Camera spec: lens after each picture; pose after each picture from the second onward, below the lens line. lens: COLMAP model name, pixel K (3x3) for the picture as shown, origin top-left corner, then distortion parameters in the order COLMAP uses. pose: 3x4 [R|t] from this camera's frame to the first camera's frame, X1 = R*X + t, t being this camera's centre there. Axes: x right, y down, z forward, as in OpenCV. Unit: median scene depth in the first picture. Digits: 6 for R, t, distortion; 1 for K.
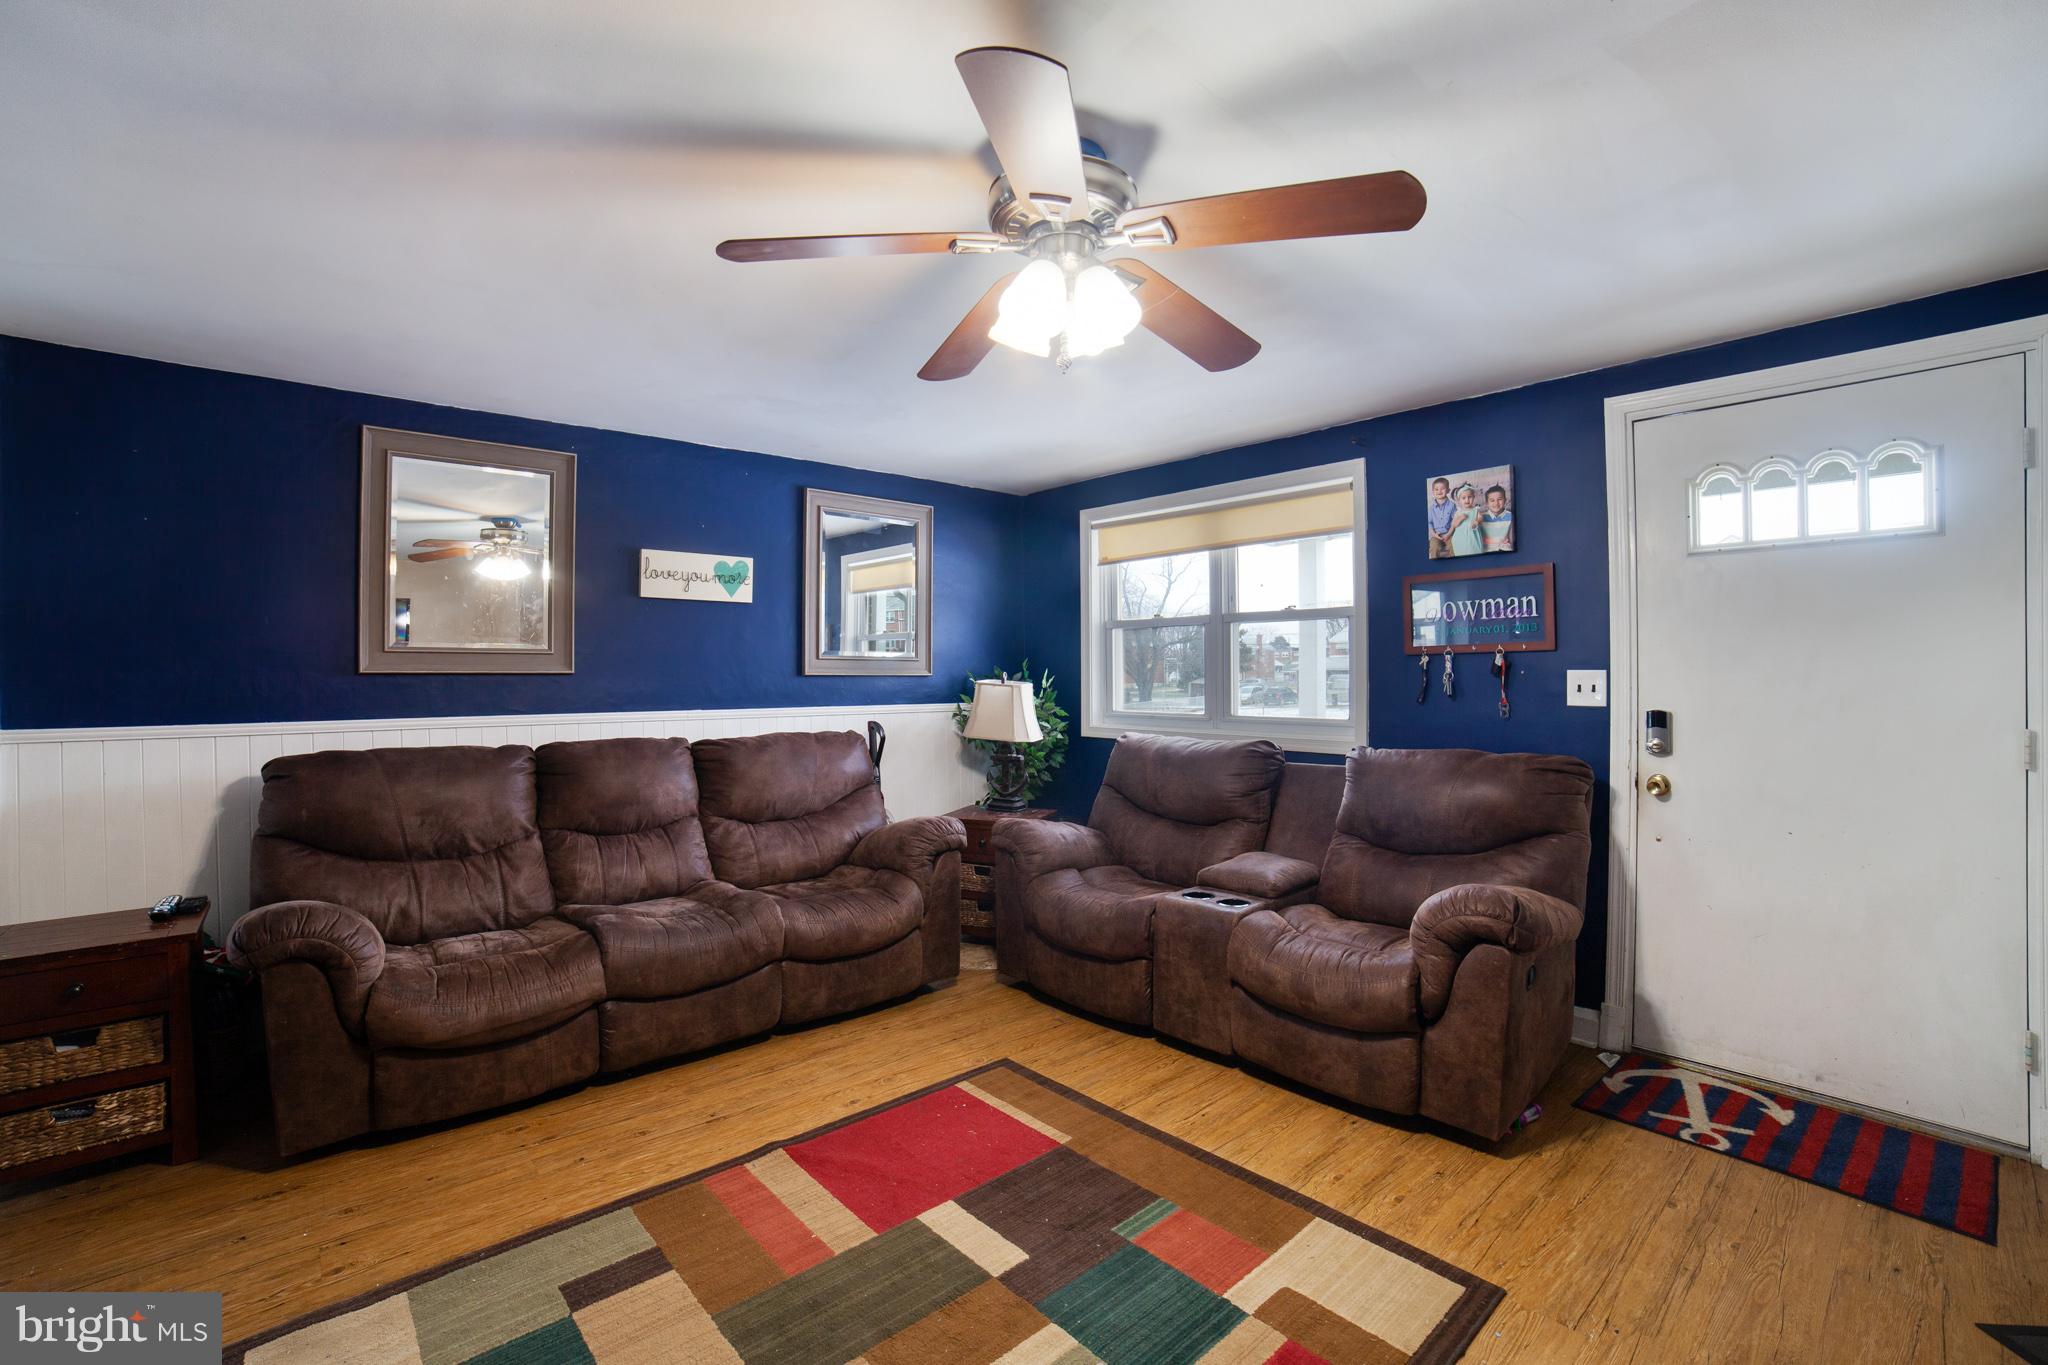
lens RADIAL K [[903.9, 0, 1012.5], [0, 903.9, 675.0], [0, 0, 1]] dist [-0.110401, 0.060301]
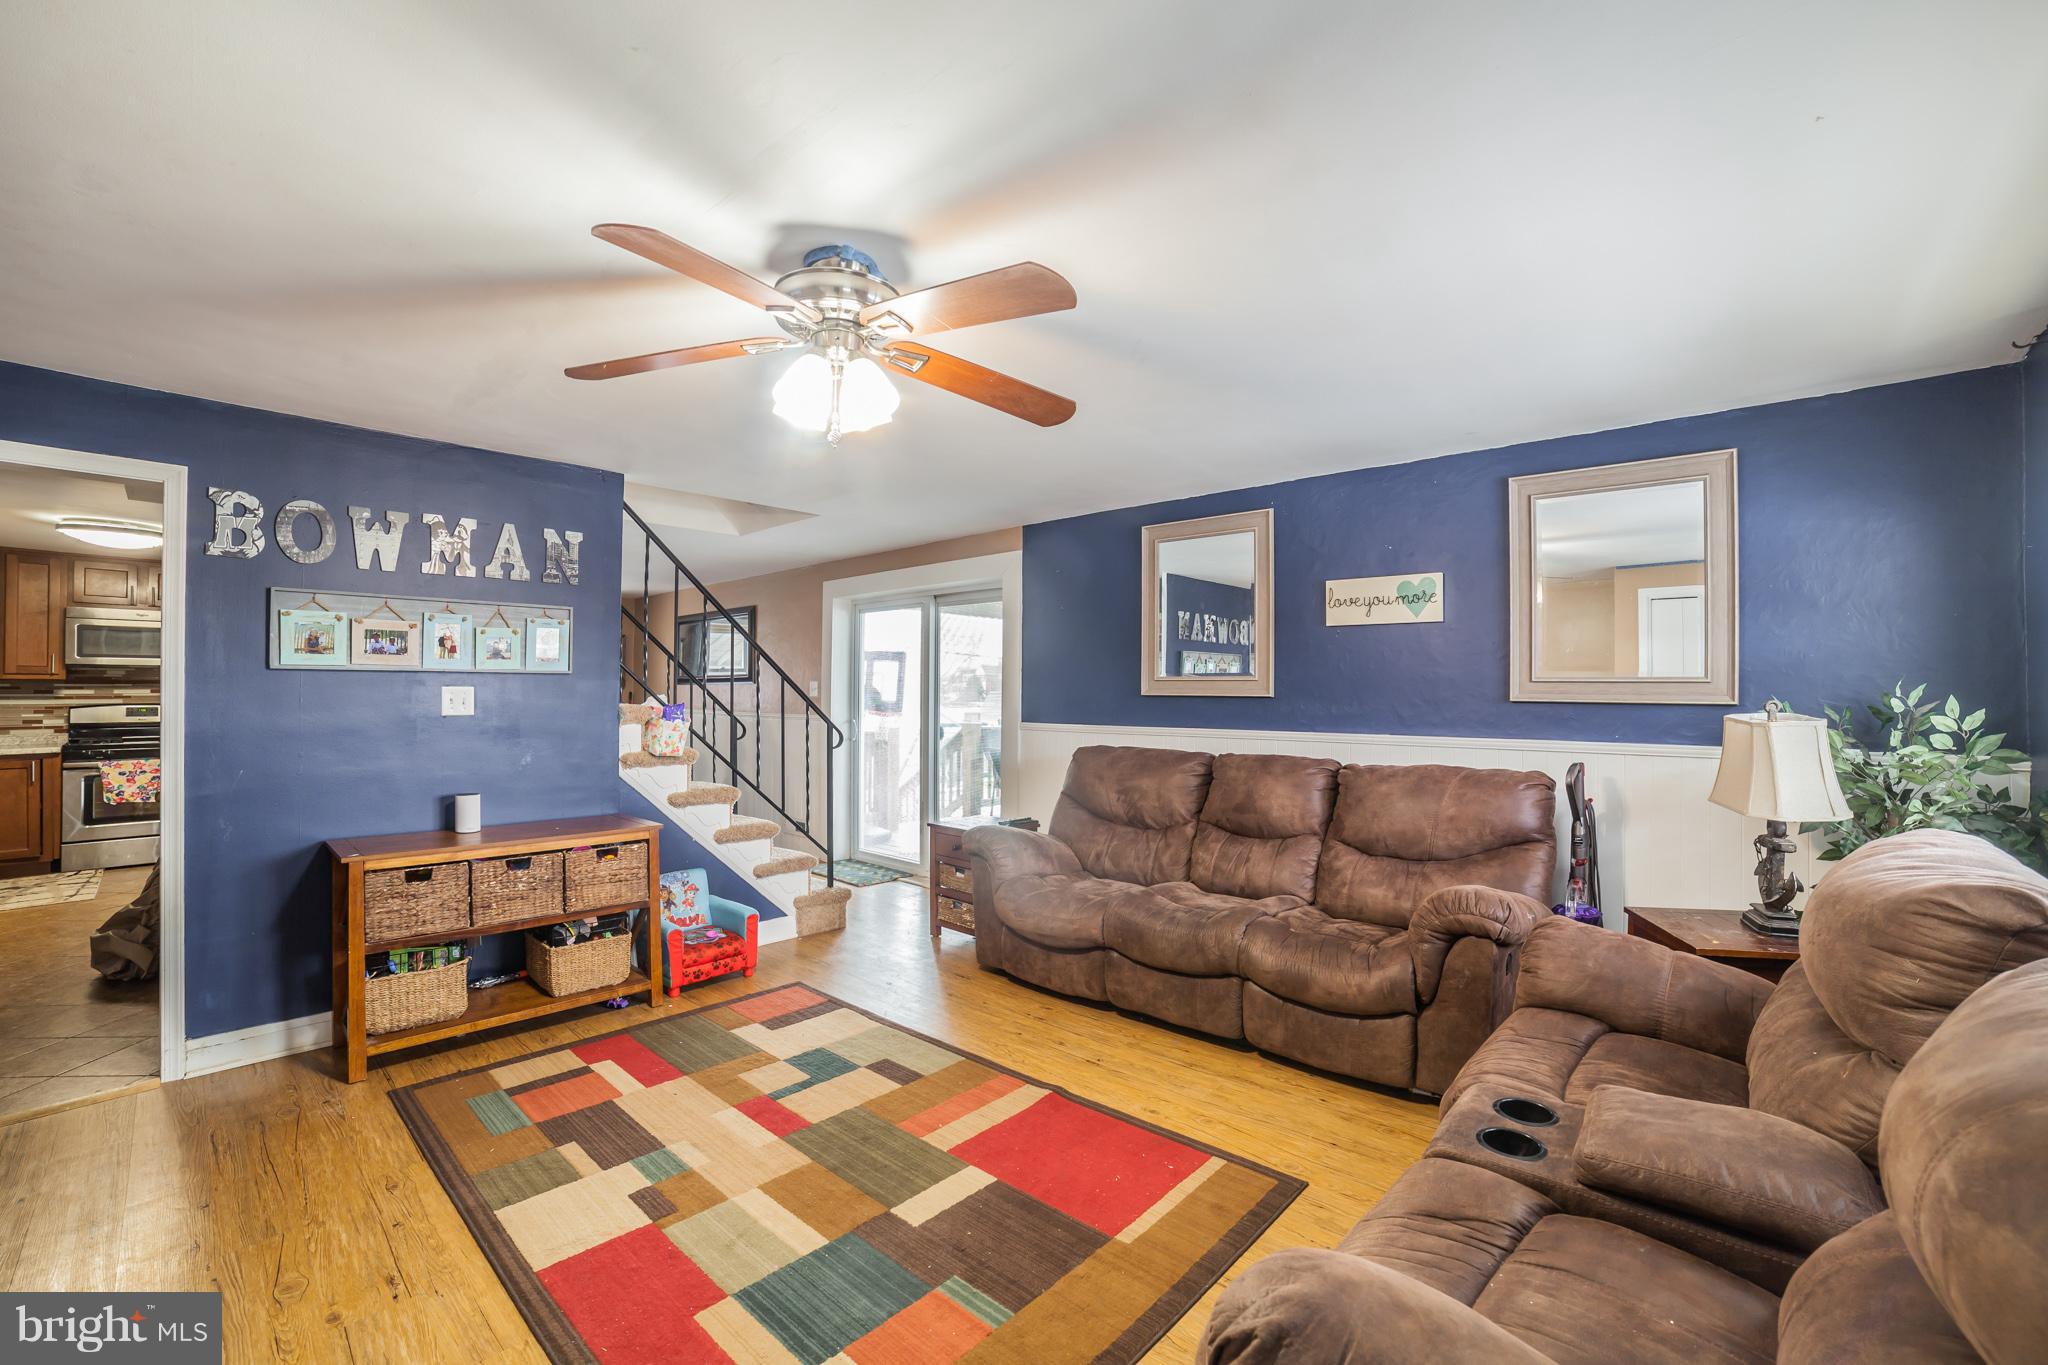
lens RADIAL K [[849.6, 0, 1024.0], [0, 849.6, 682.5], [0, 0, 1]] dist [-0.107822, 0.039189]
pose [[0.114805, -0.007766, -0.993358, 0.640845], [-0.008511, 0.999925, -0.008801, -0.009088], [0.993352, 0.009465, 0.114731, 0.607900]]
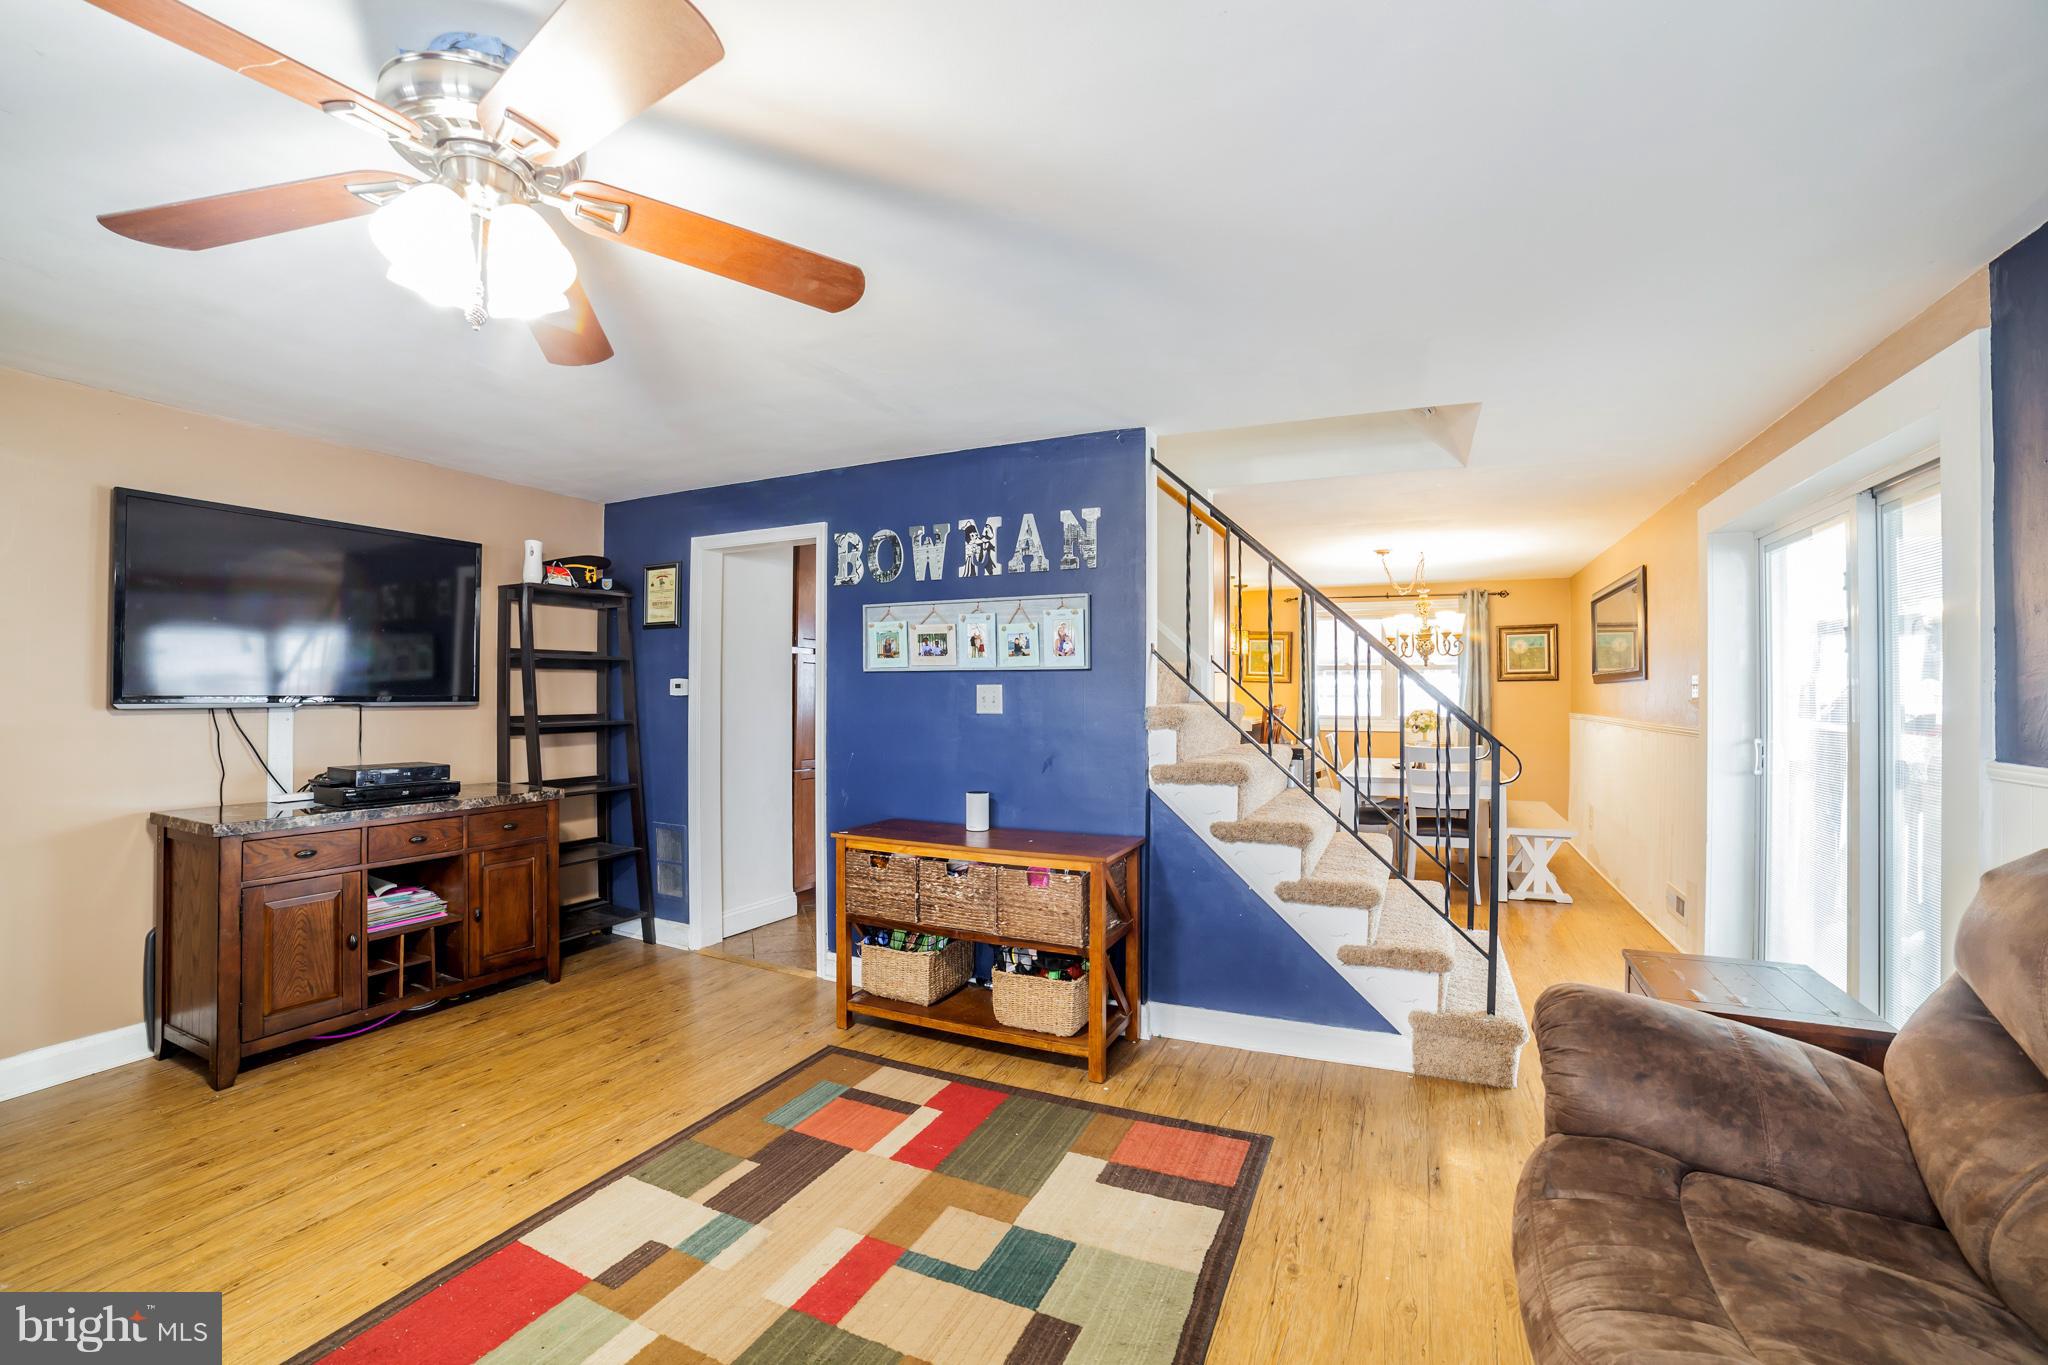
lens RADIAL K [[849.6, 0, 1024.0], [0, 849.6, 682.5], [0, 0, 1]] dist [-0.107822, 0.039189]
pose [[-0.914619, -0.004092, -0.404295, -0.059618], [-0.001237, 0.999972, -0.007322, -0.001880], [0.404314, -0.006197, -0.914599, 1.020231]]
